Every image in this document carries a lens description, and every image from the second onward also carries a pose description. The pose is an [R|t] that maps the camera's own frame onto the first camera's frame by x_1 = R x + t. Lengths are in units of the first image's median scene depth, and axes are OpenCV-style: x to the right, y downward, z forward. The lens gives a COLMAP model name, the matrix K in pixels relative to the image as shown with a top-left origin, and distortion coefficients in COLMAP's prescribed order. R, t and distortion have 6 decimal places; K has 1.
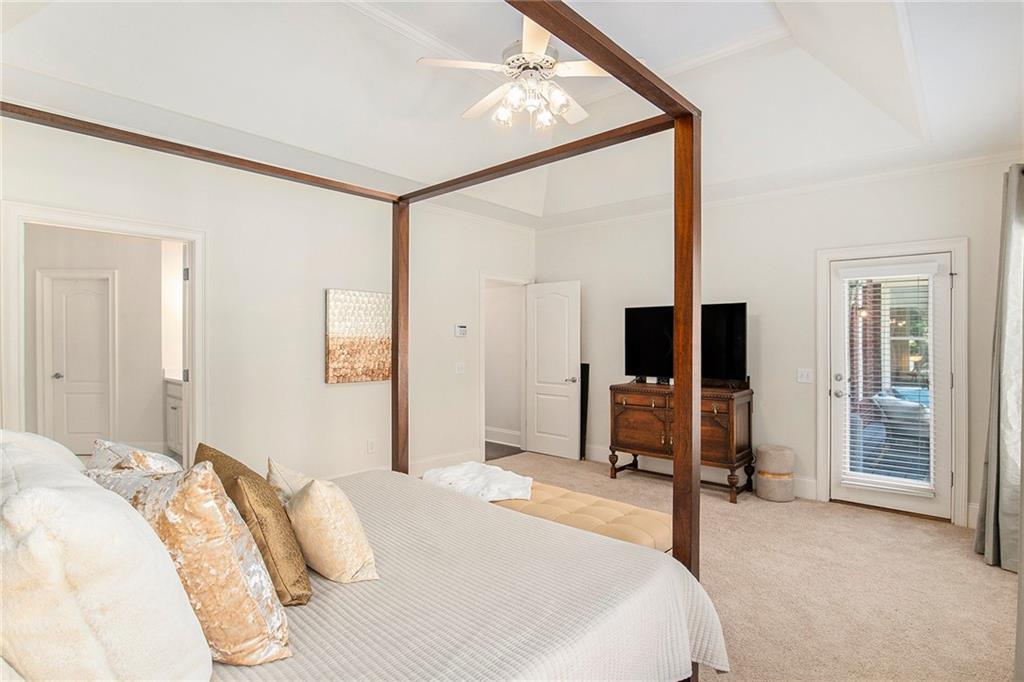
lens RADIAL K [[528.5, 0, 516.1], [0, 528.5, 340.9], [0, 0, 1]] dist [-0.026384, 0.005950]
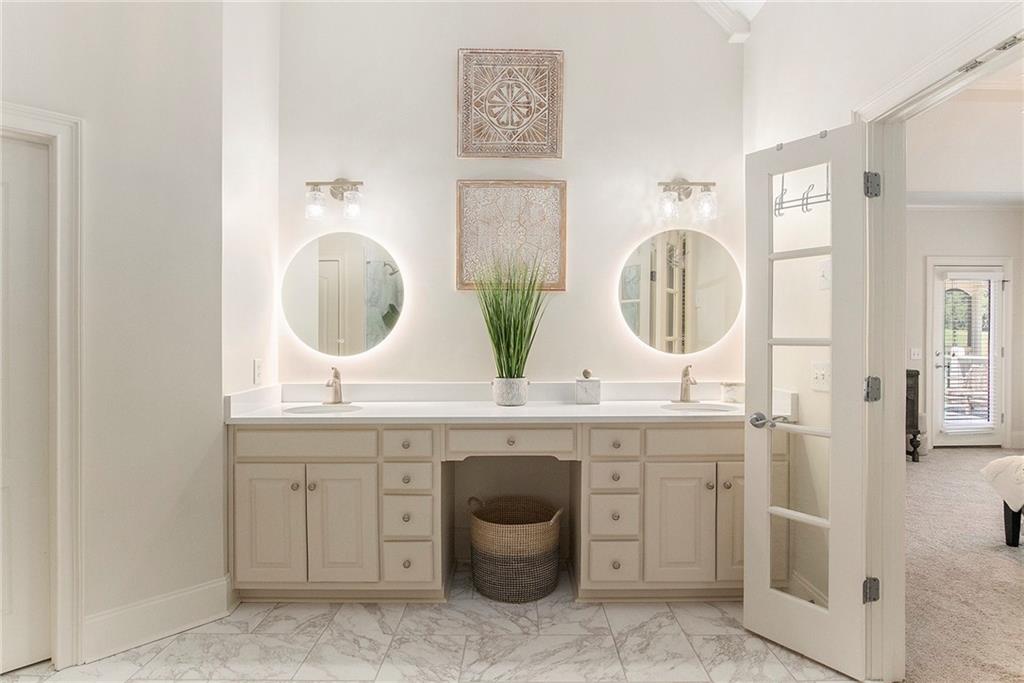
lens RADIAL K [[528.5, 0, 508.0], [0, 528.5, 340.2], [0, 0, 1]] dist [-0.026384, 0.005950]
pose [[0.735400, -0.013885, 0.677491, -0.793357], [0.010382, 0.999904, 0.009224, 0.008330], [-0.677554, 0.000251, 0.735473, 0.559674]]
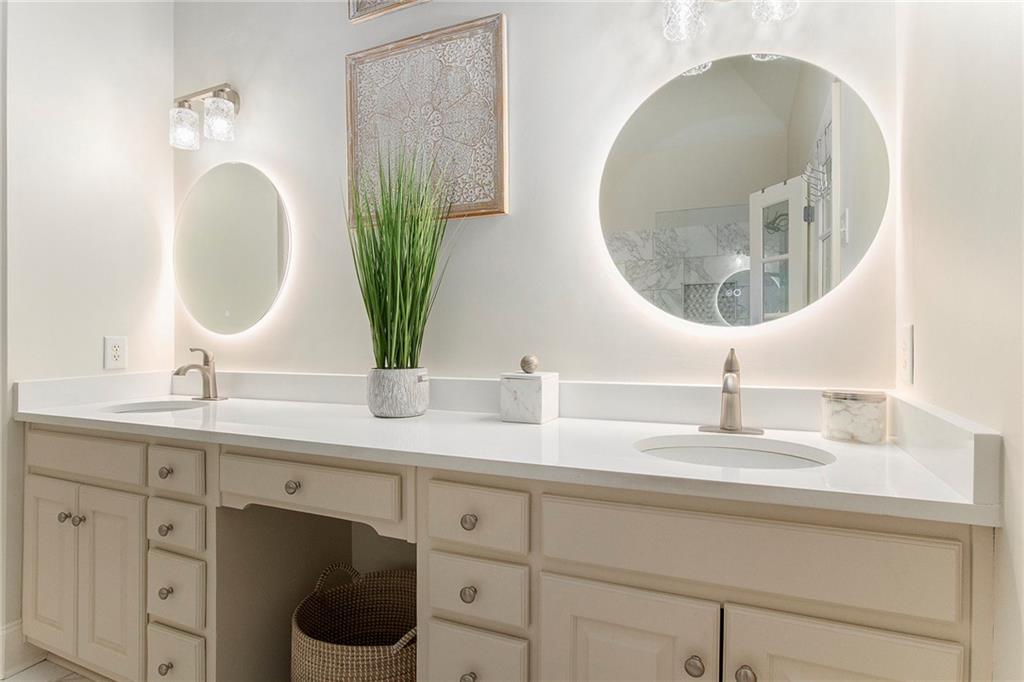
lens RADIAL K [[528.5, 0, 513.6], [0, 528.5, 343.7], [0, 0, 1]] dist [-0.026384, 0.005950]
pose [[0.946424, -0.018412, 0.322400, -0.497976], [0.015201, 0.999807, 0.012474, 0.031174], [-0.322568, -0.006904, 0.946521, 0.628875]]
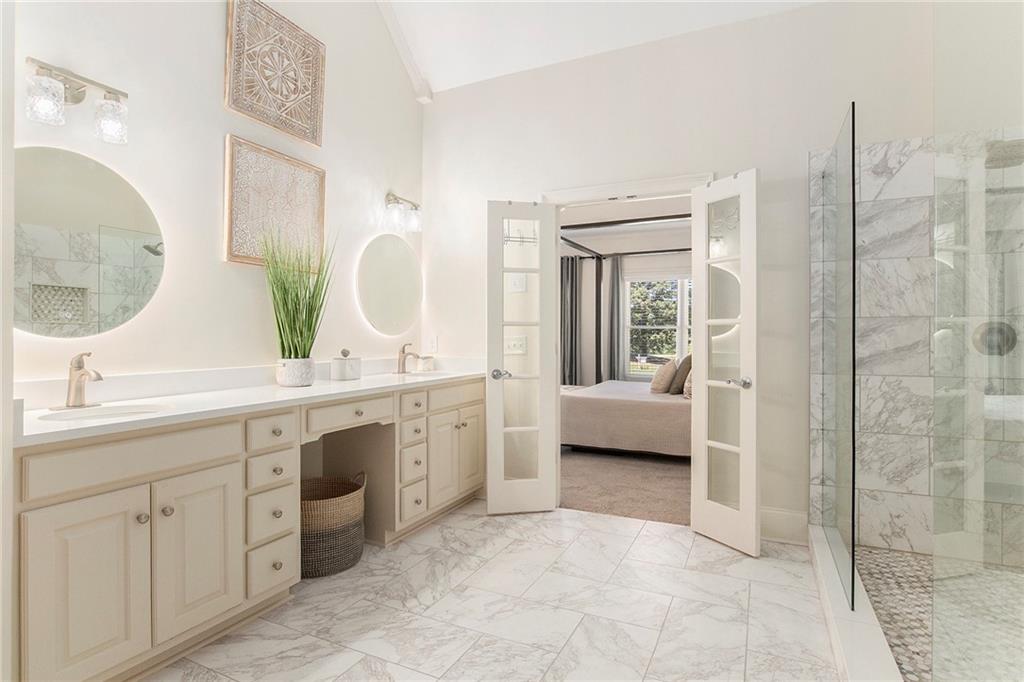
lens RADIAL K [[528.5, 0, 513.3], [0, 528.5, 338.9], [0, 0, 1]] dist [-0.026384, 0.005950]
pose [[-0.289233, -0.016052, 0.957124, -0.969643], [-0.001793, 0.999867, 0.016227, 0.021698], [-0.957257, 0.002978, -0.289223, 0.861848]]
